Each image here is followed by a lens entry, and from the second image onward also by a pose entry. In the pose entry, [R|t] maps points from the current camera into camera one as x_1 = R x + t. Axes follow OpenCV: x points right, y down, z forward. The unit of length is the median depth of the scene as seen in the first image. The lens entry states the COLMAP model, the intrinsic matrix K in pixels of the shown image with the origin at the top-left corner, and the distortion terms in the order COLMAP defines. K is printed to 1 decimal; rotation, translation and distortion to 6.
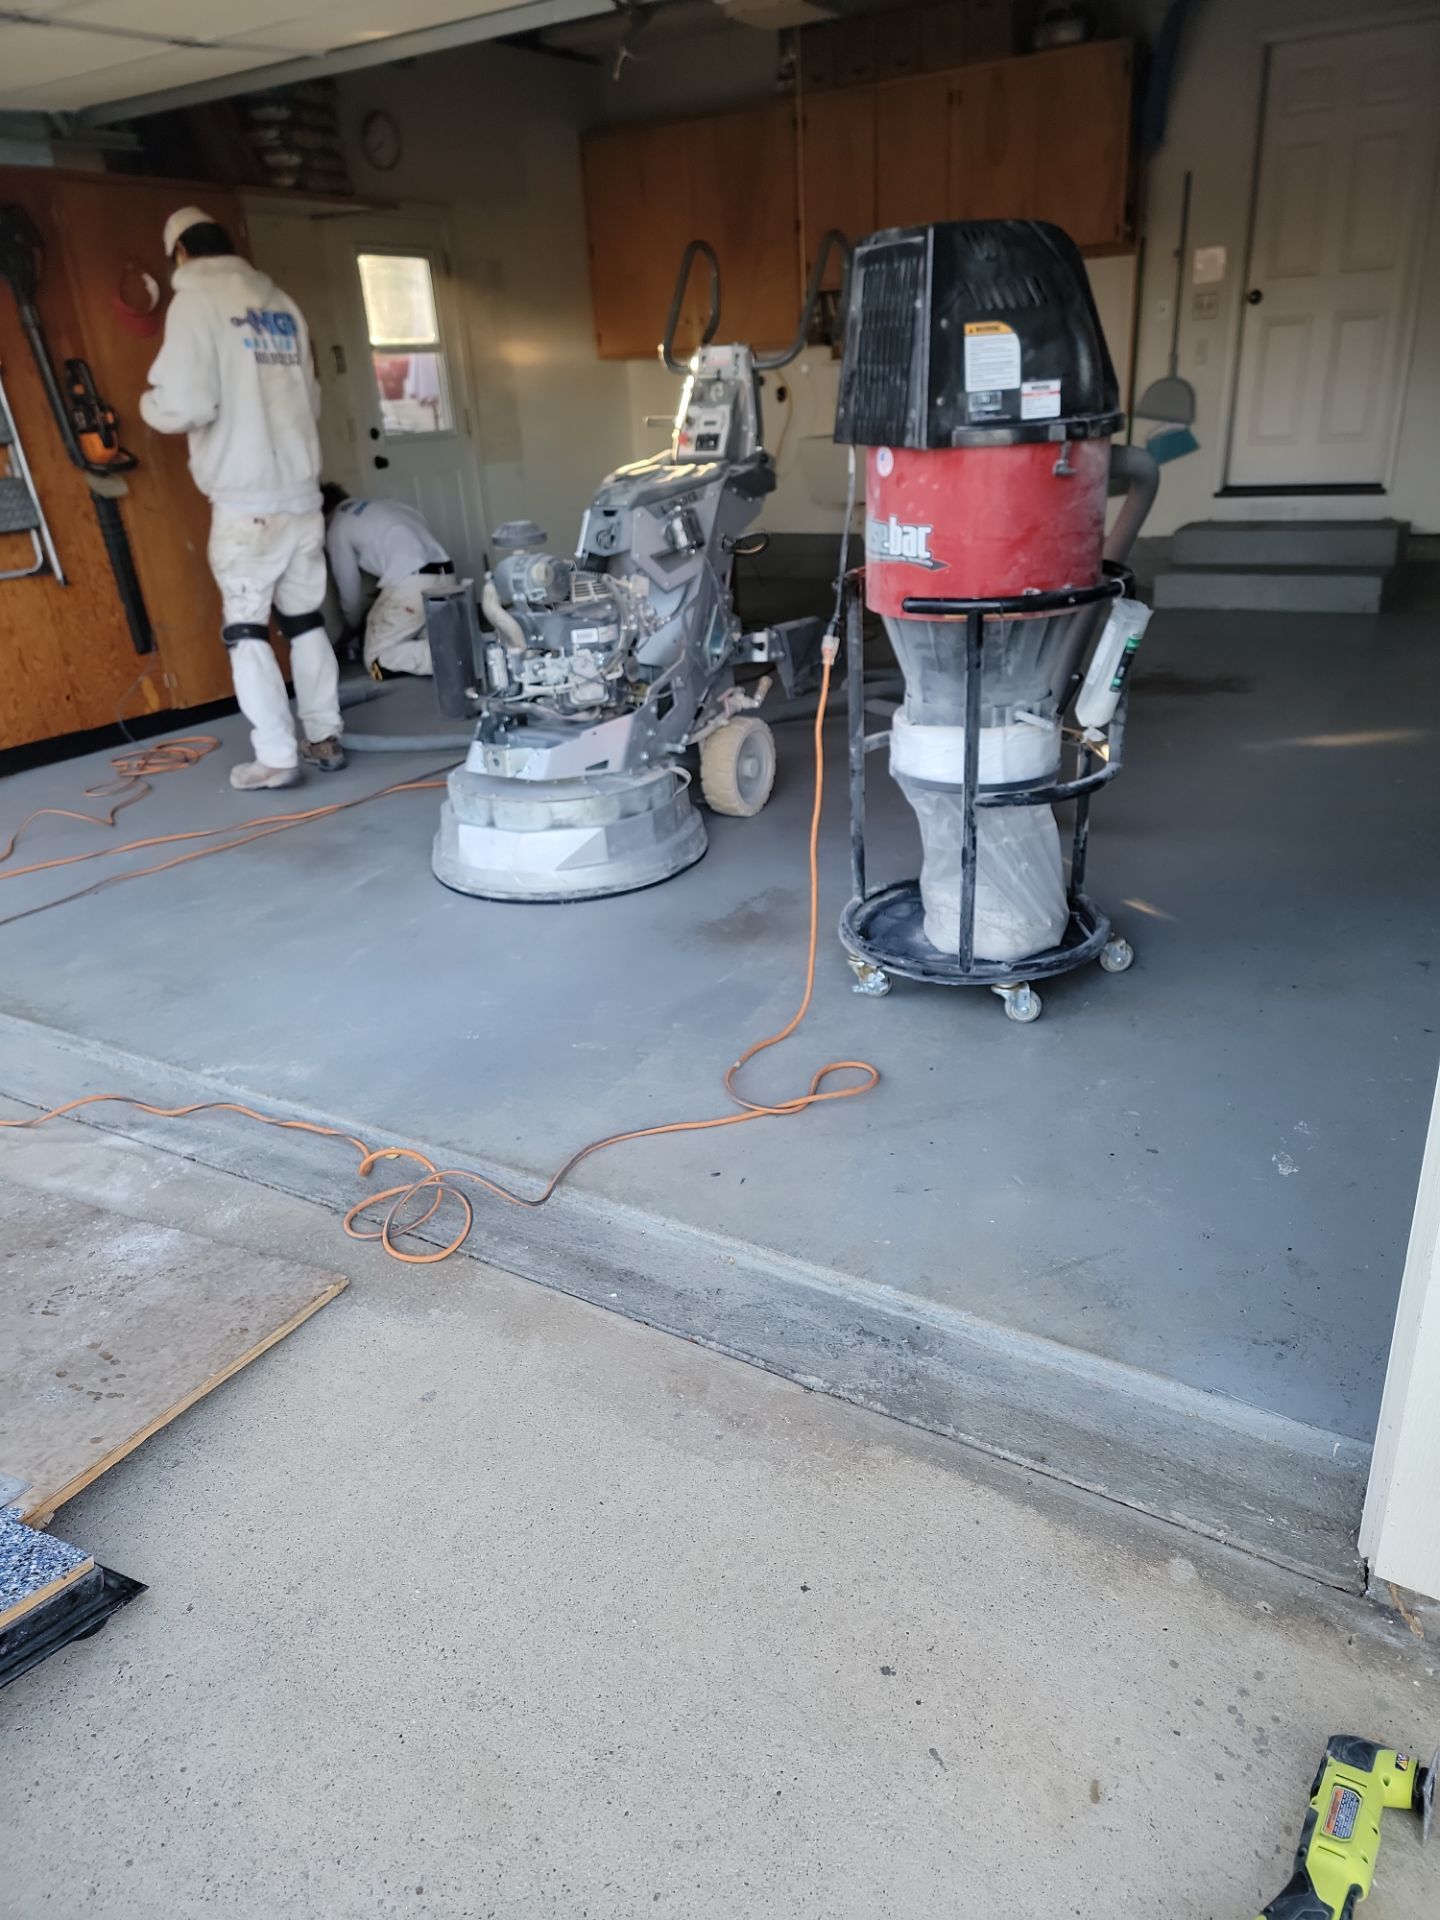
lens RADIAL K [[1308.0, 0, 747.1], [0, 1308.0, 989.2], [0, 0, 1]] dist [0.075475, -0.061519]
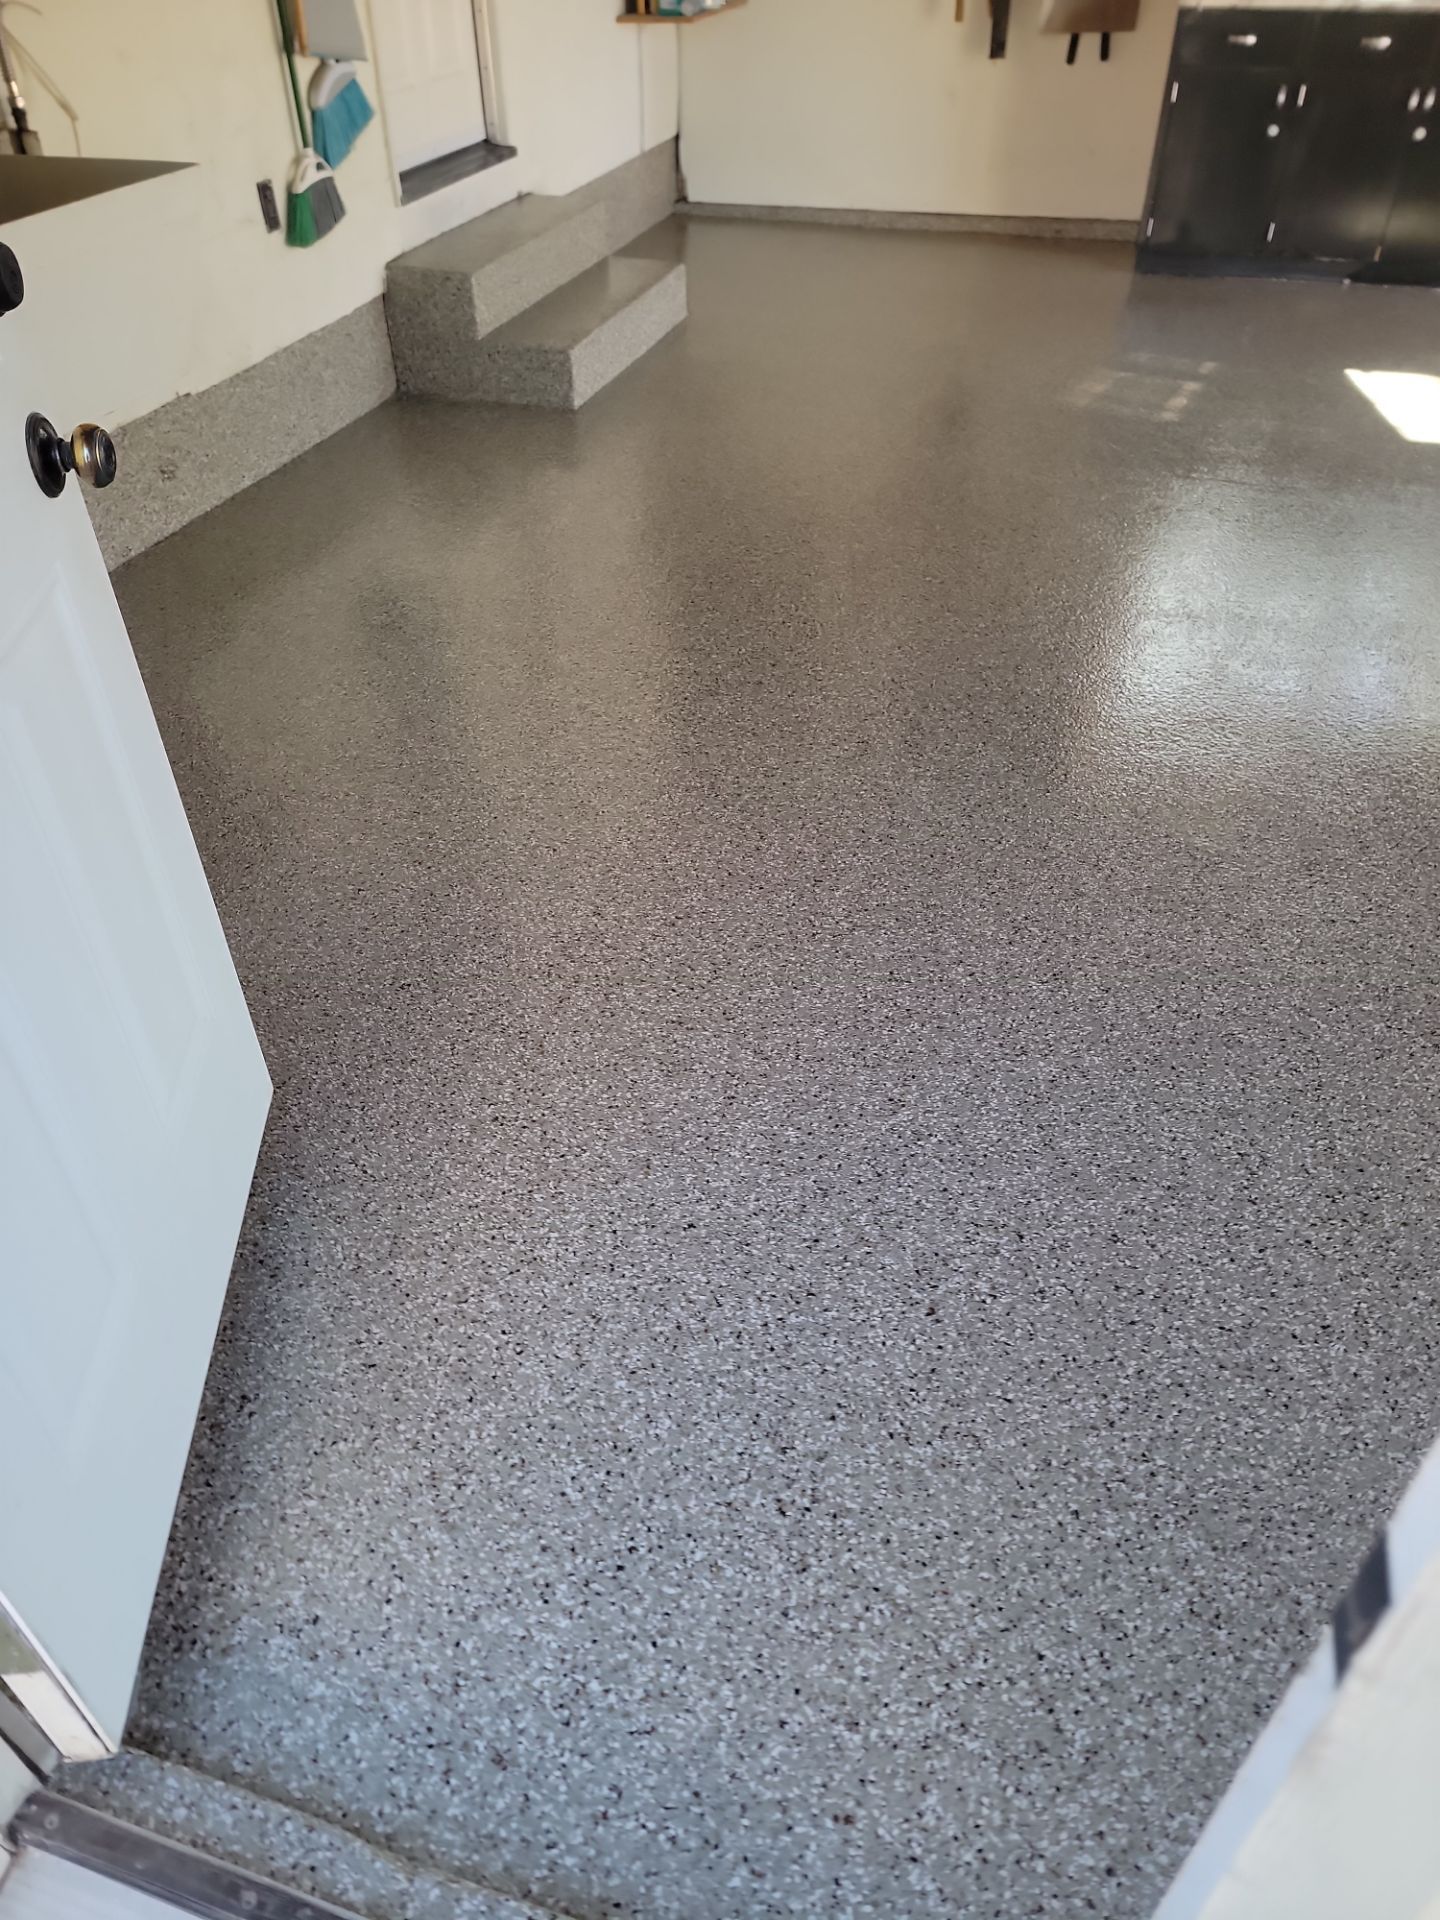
lens RADIAL K [[1308.0, 0, 701.9], [0, 1308.0, 972.2], [0, 0, 1]] dist [0.075475, -0.061519]
pose [[-0.226223, -0.587506, 0.776956, -0.415448], [0.432767, 0.653969, 0.620514, -0.635999], [-0.872660, 0.476615, 0.106310, 1.383949]]
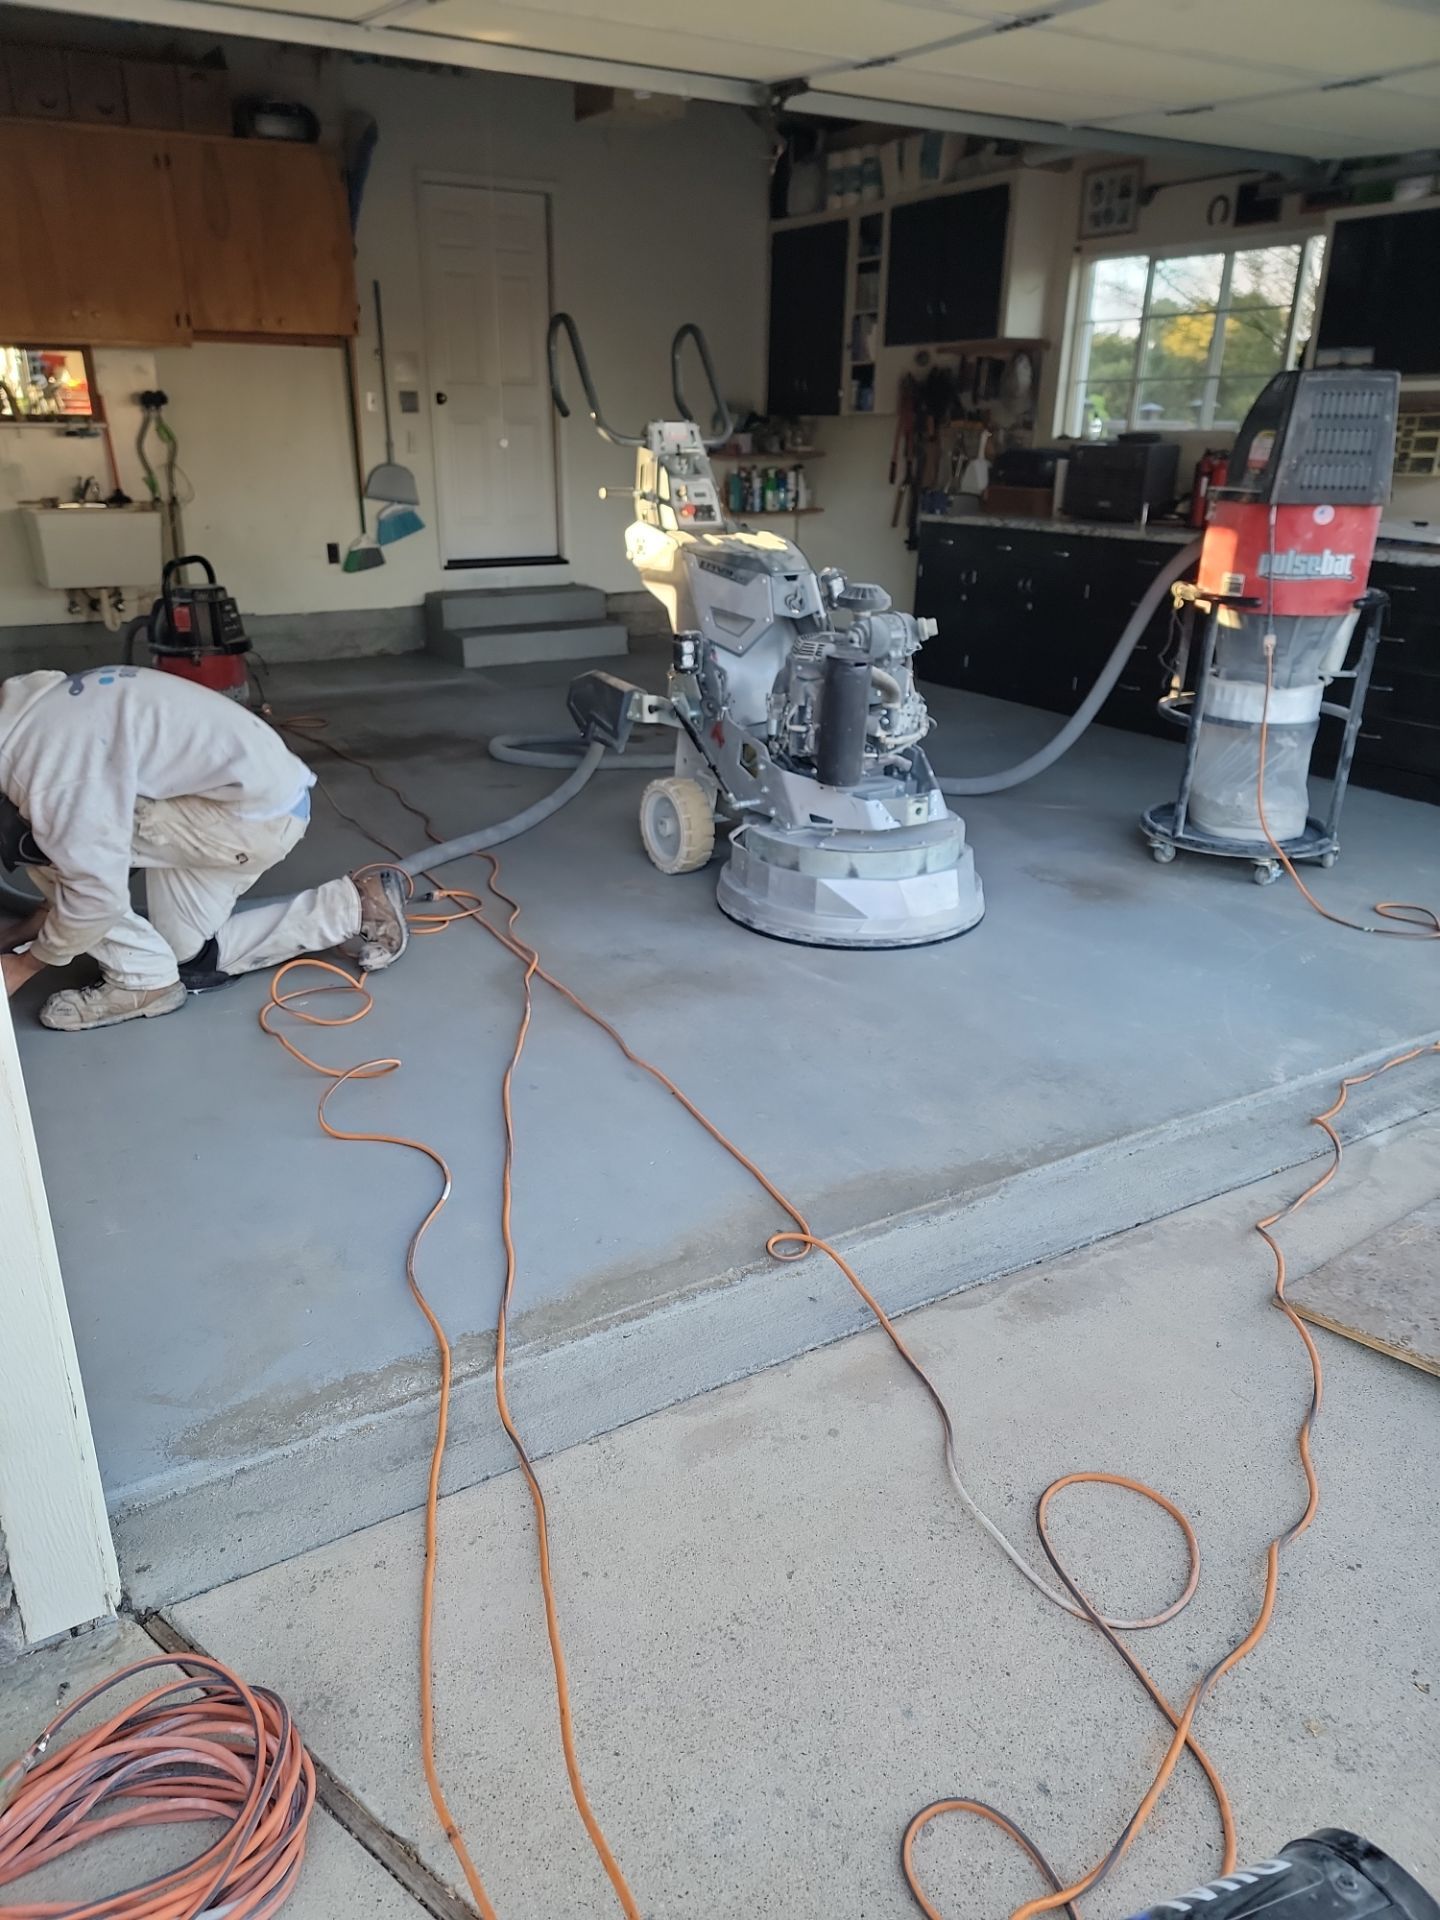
lens RADIAL K [[1308.0, 0, 675.9], [0, 1308.0, 978.4], [0, 0, 1]] dist [0.075475, -0.061519]
pose [[0.481398, -0.288093, 0.827803, -0.816935], [0.341124, 0.931559, 0.125826, -0.170567], [-0.807397, 0.221812, 0.546726, 0.430446]]
